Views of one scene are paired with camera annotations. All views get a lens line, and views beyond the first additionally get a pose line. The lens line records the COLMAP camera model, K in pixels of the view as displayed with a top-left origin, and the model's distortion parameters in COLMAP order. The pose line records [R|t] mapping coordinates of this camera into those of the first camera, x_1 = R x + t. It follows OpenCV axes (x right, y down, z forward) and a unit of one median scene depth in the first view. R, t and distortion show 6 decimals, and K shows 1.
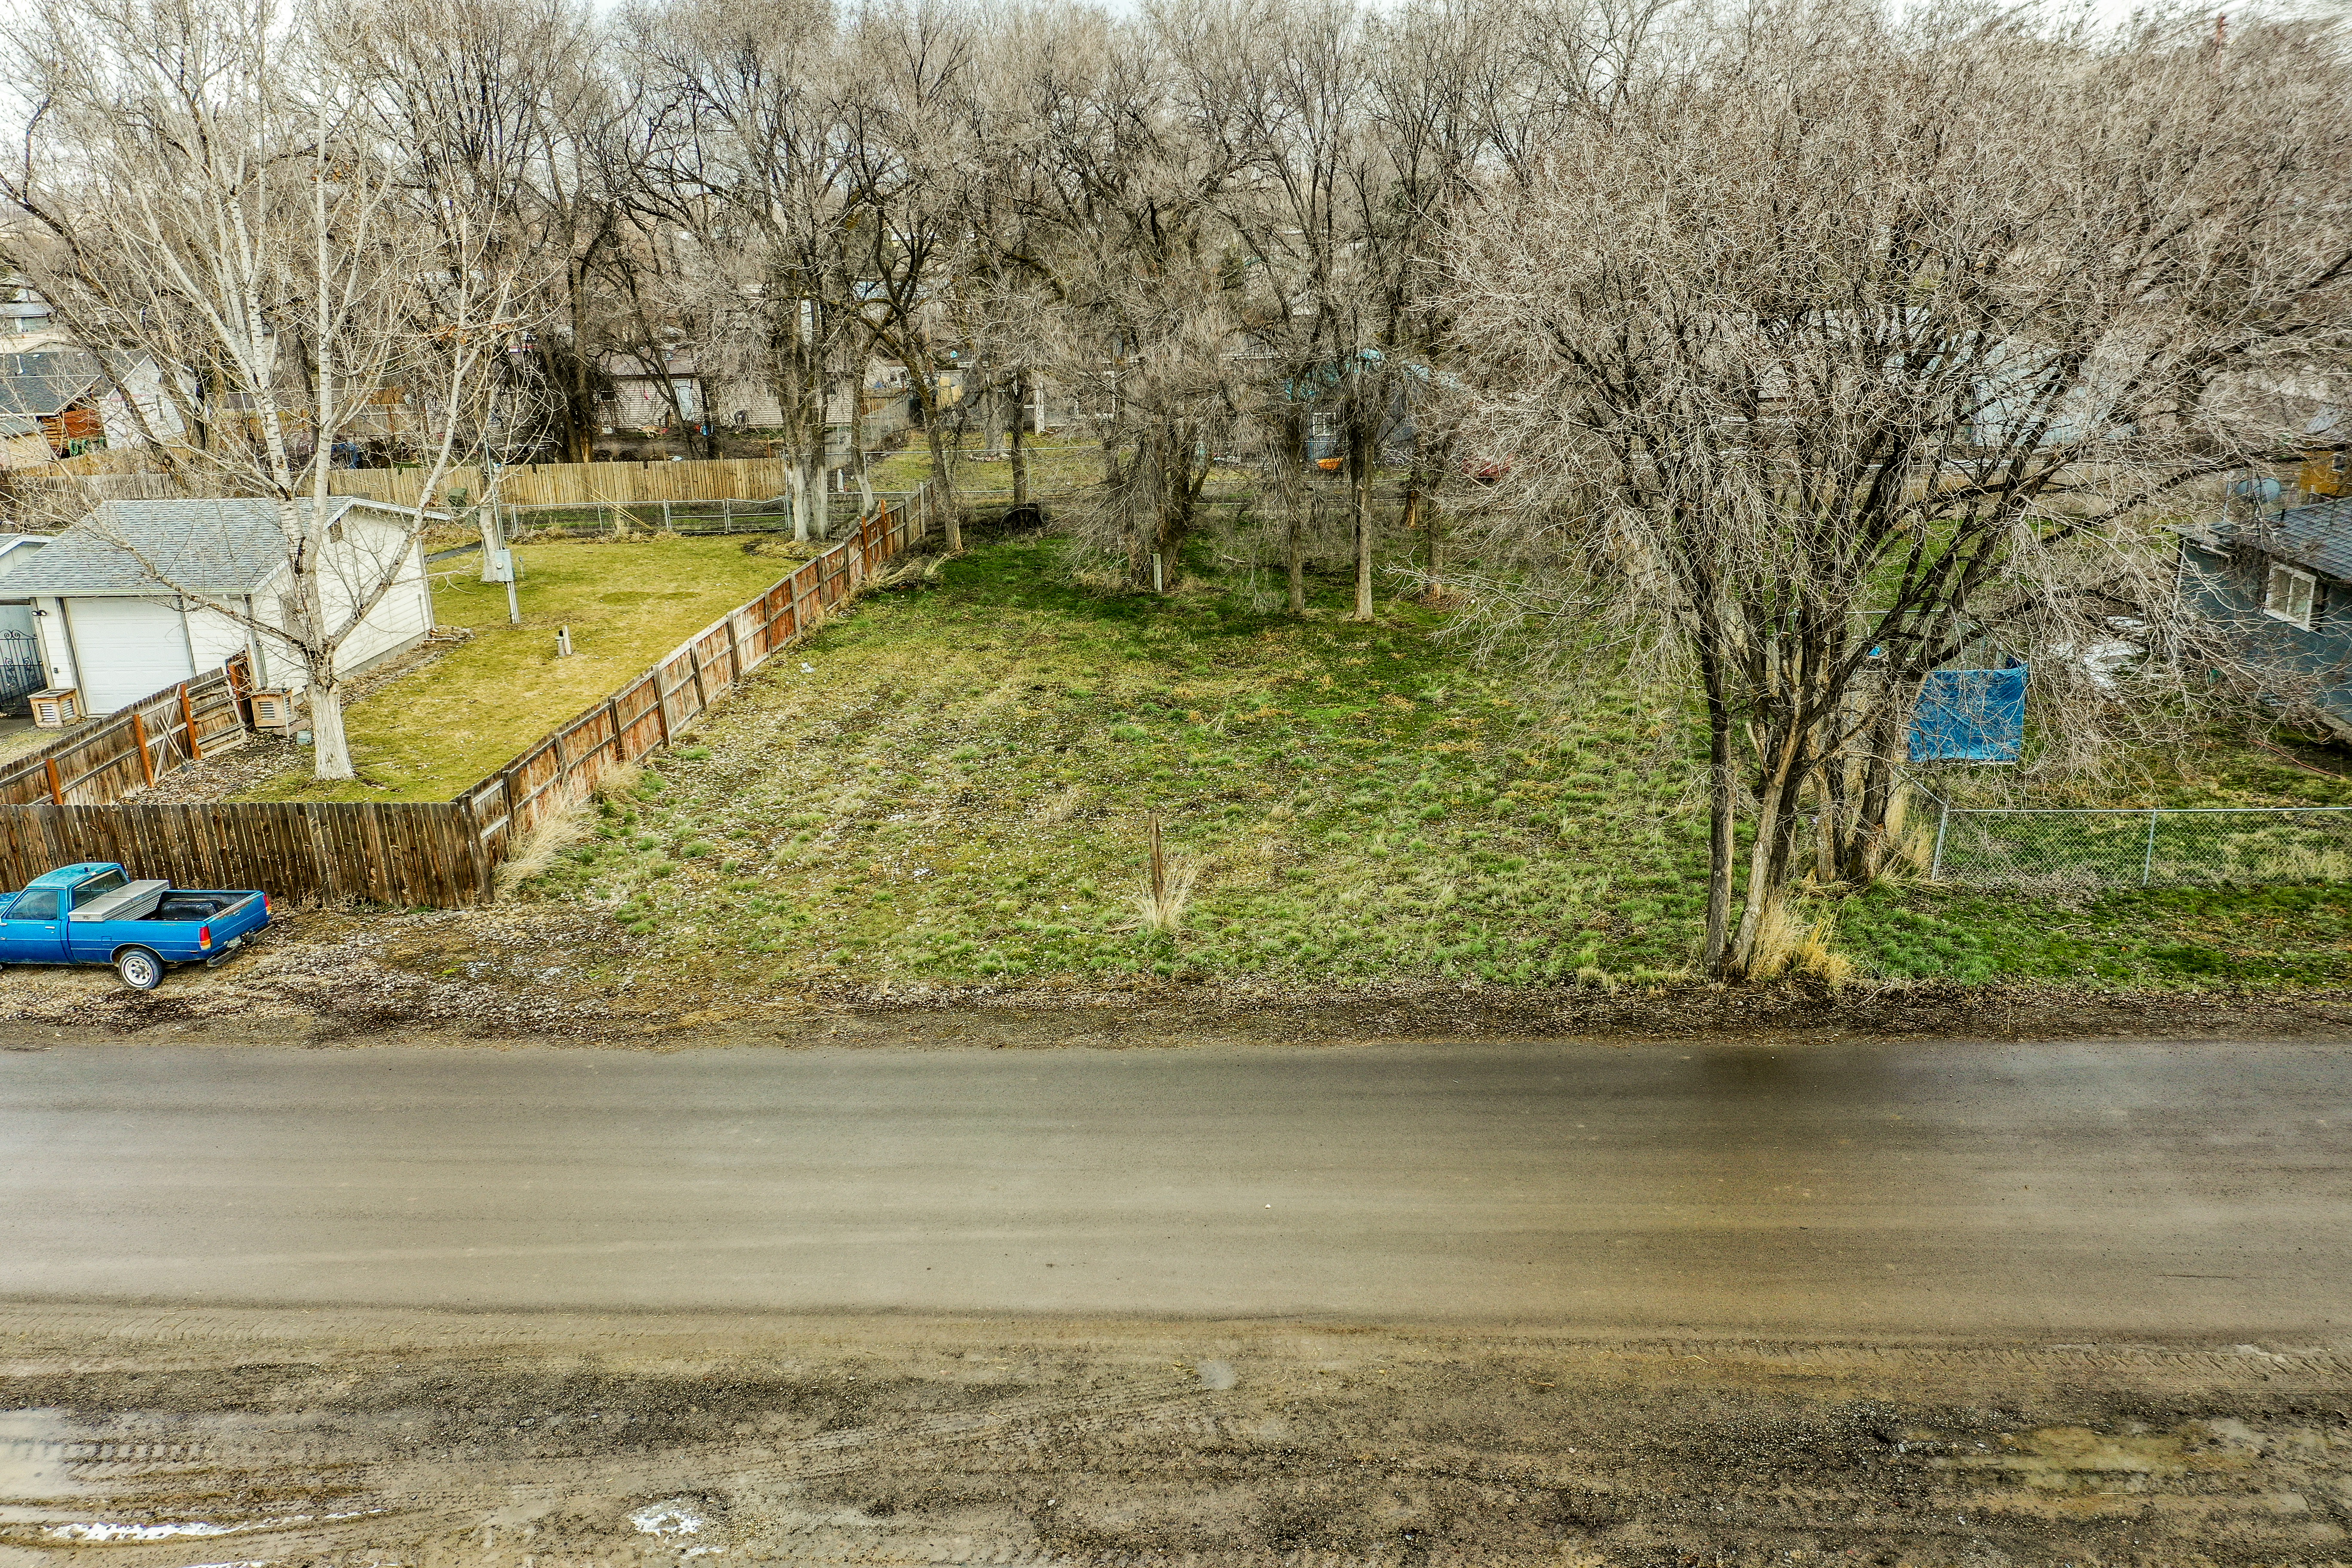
lens RADIAL K [[1859.9, 0, 1176.0], [0, 1859.9, 784.0], [0, 0, 1]] dist [-0.002849, -0.002881]
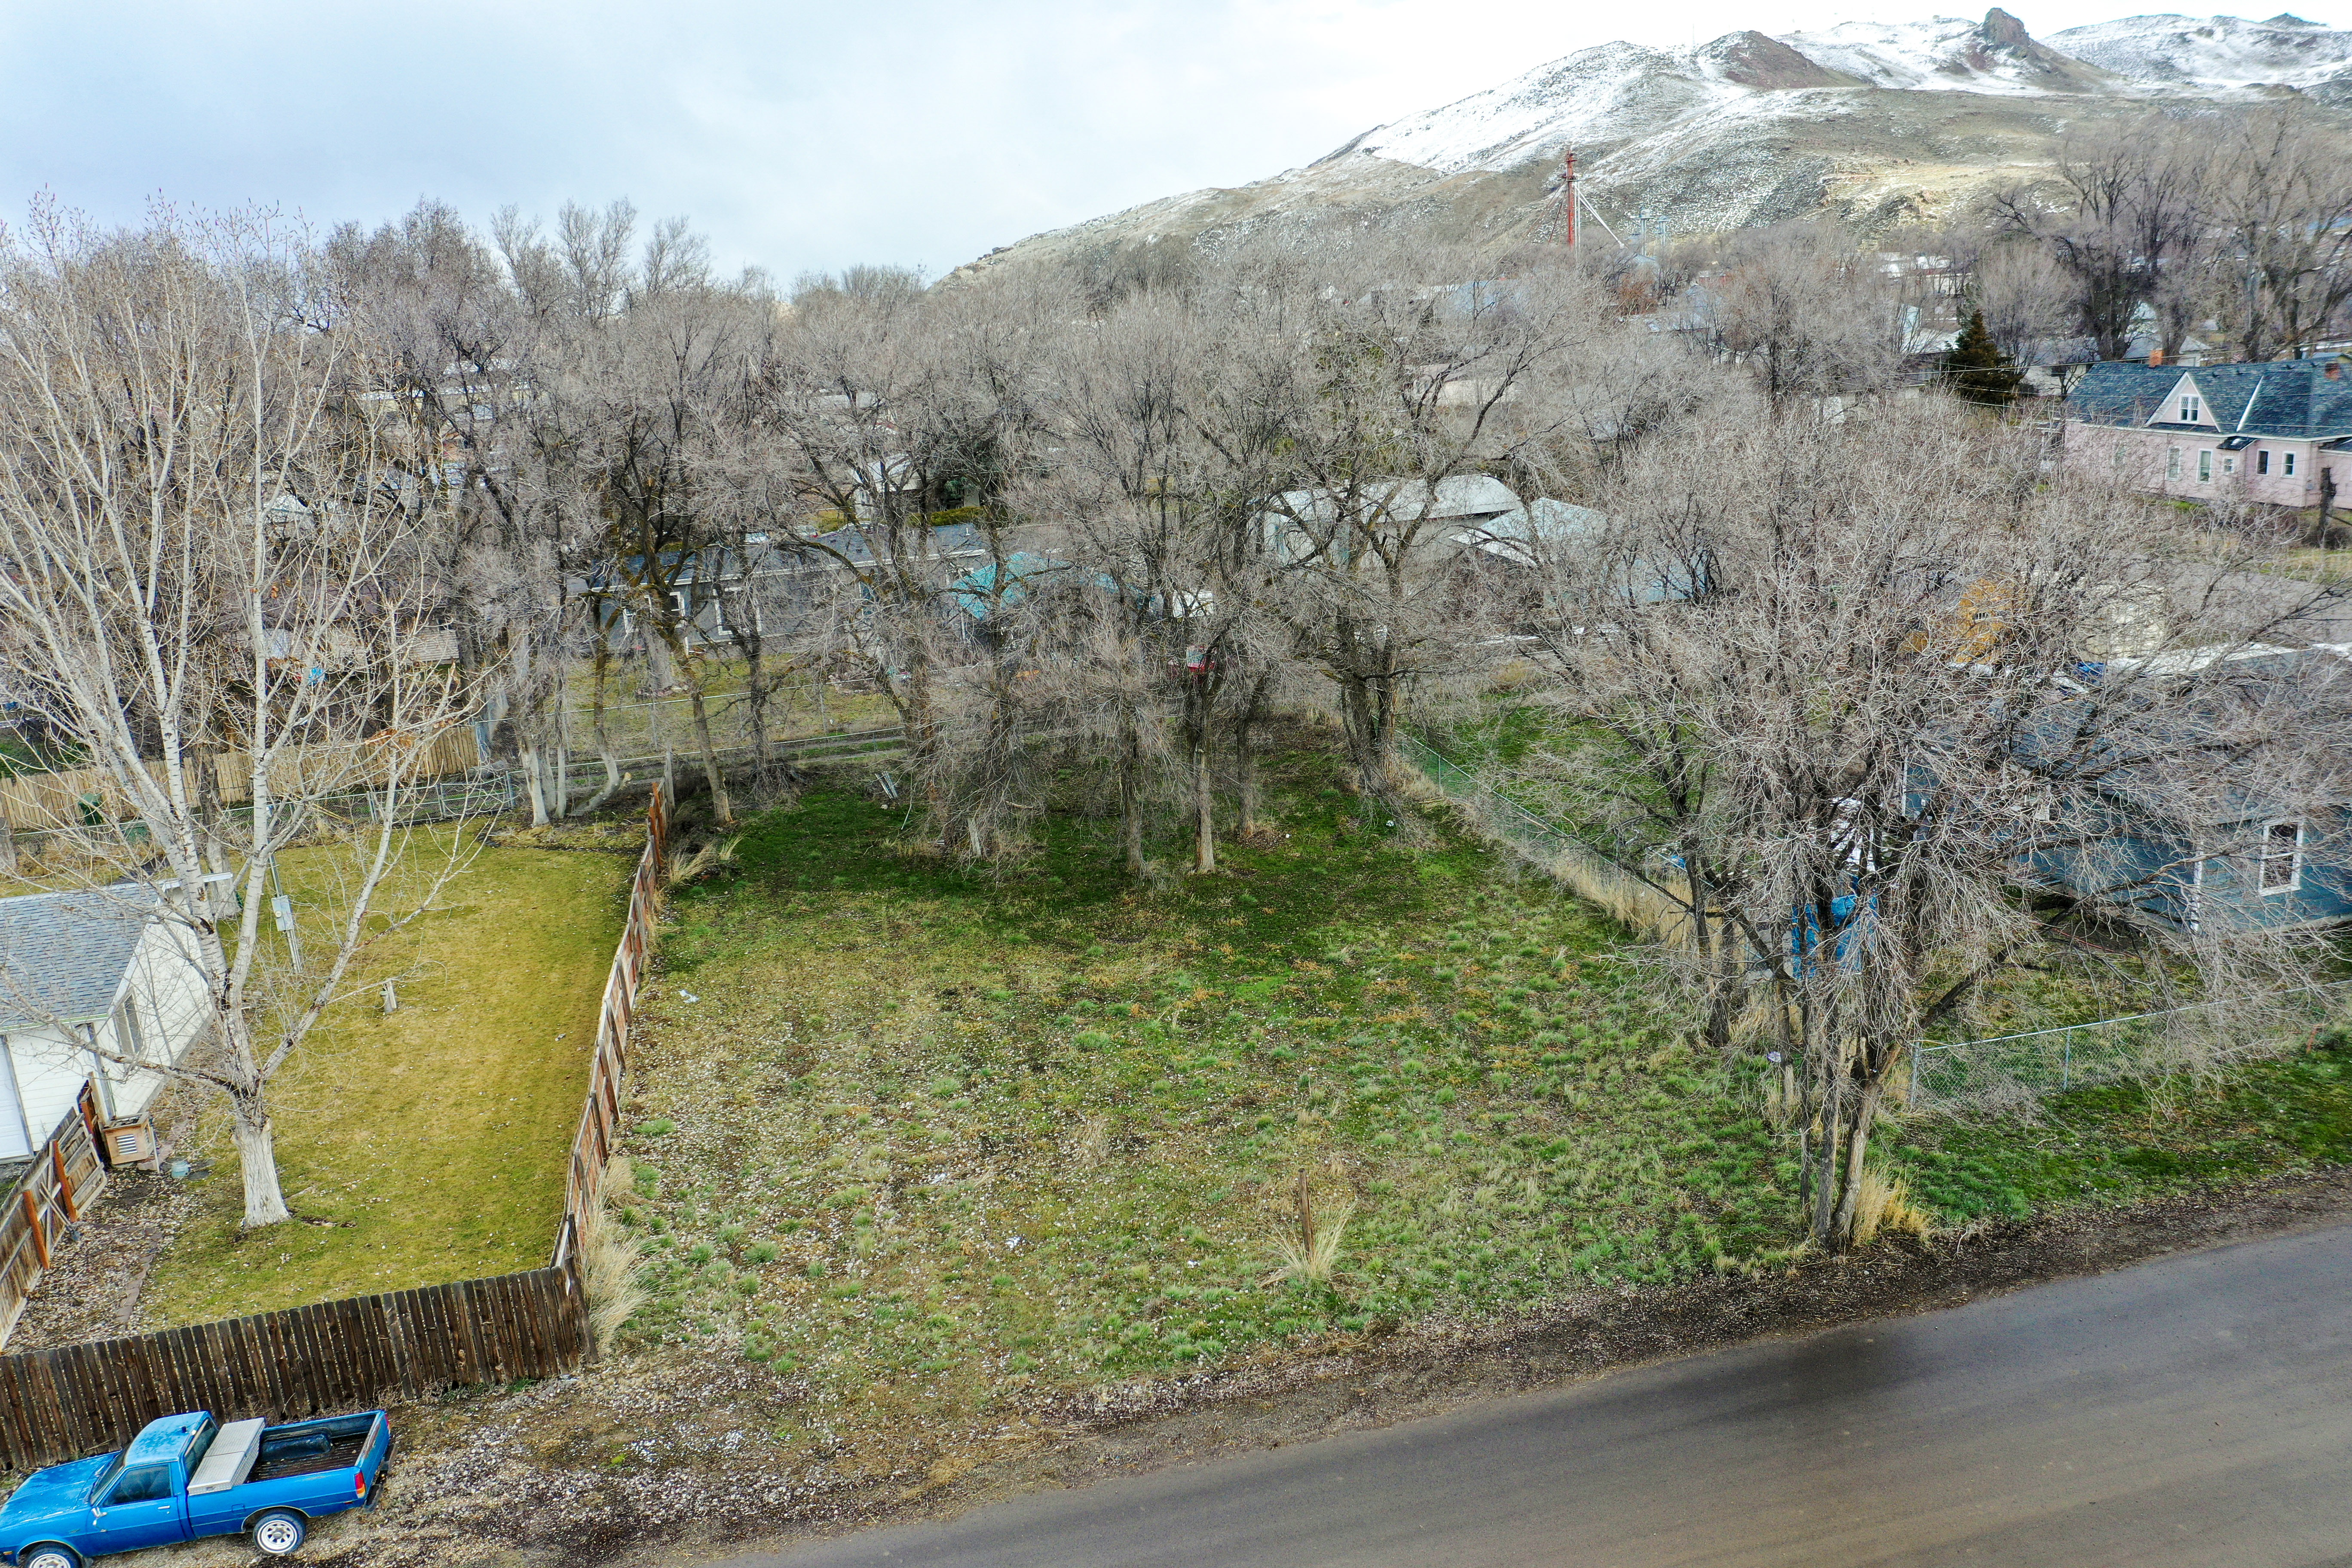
lens RADIAL K [[1859.9, 0, 1176.0], [0, 1859.9, 784.0], [0, 0, 1]] dist [-0.002849, -0.002881]
pose [[0.954212, -0.106392, 0.279571, -0.254908], [0.121824, 0.991810, -0.038364, -0.123502], [-0.273200, 0.070665, 0.959358, -0.005383]]
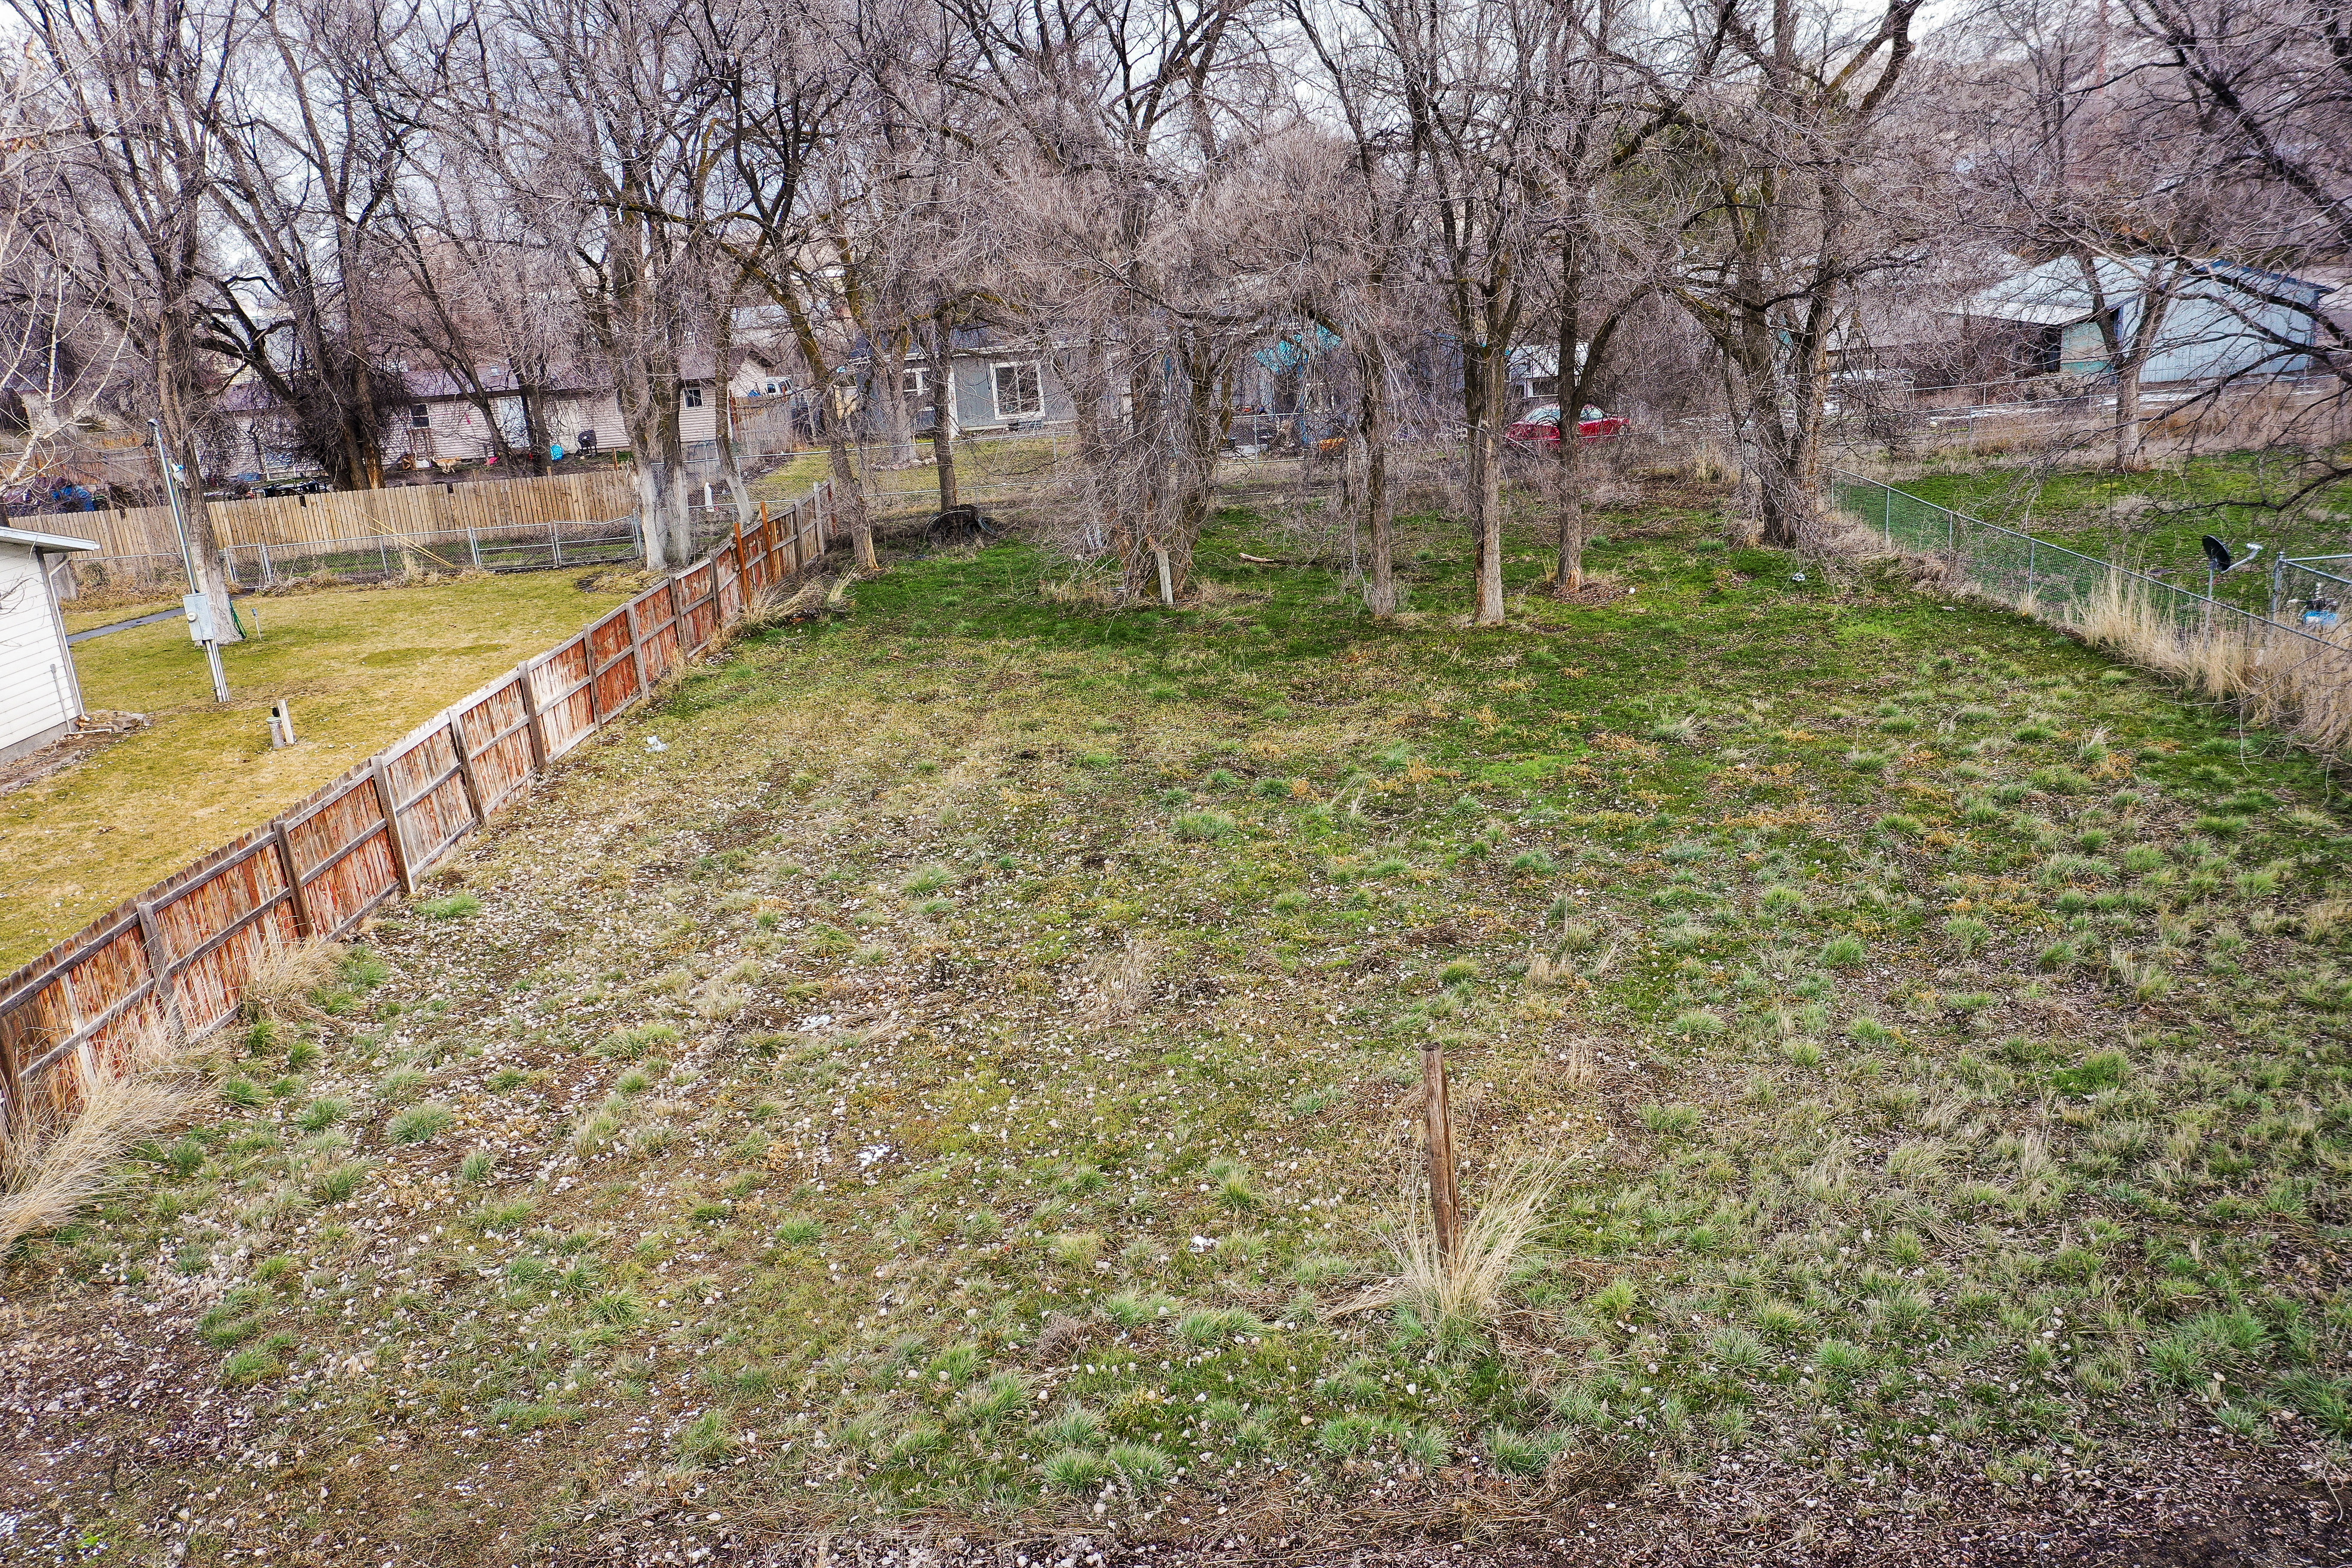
lens RADIAL K [[1859.9, 0, 1176.0], [0, 1859.9, 784.0], [0, 0, 1]] dist [-0.002849, -0.002881]
pose [[0.996879, -0.059401, 0.052006, -0.064462], [0.060634, 0.997907, -0.022459, -0.027982], [-0.050563, 0.025542, 0.998394, 0.420021]]
